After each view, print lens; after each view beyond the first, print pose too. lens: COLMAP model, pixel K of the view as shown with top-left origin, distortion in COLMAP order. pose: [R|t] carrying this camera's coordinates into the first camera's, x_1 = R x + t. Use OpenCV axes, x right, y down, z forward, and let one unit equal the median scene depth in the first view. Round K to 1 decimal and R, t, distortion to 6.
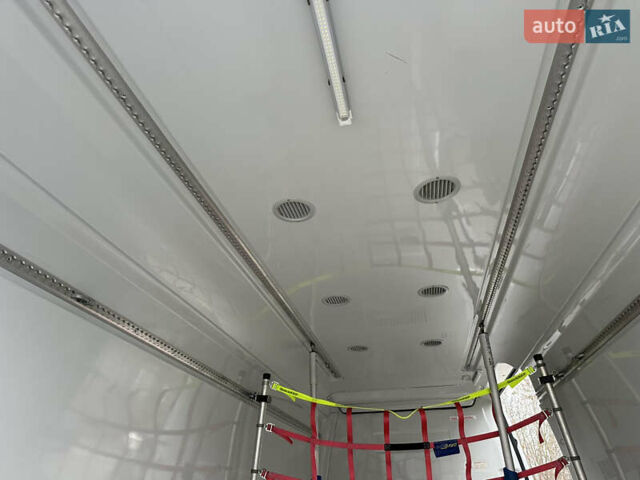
lens RADIAL K [[441.4, 0, 322.4], [0, 441.4, 242.2], [0, 0, 1]] dist [0.090512, -0.132797]
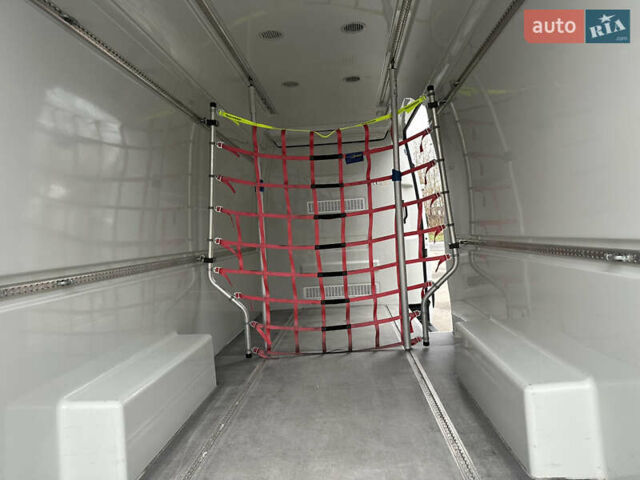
lens RADIAL K [[441.4, 0, 322.4], [0, 441.4, 242.2], [0, 0, 1]] dist [0.090512, -0.132797]
pose [[0.989952, -0.034766, 0.137061, -0.013151], [-0.039324, 0.863376, 0.503027, 0.007160], [-0.135823, -0.503362, 0.853334, -0.254843]]
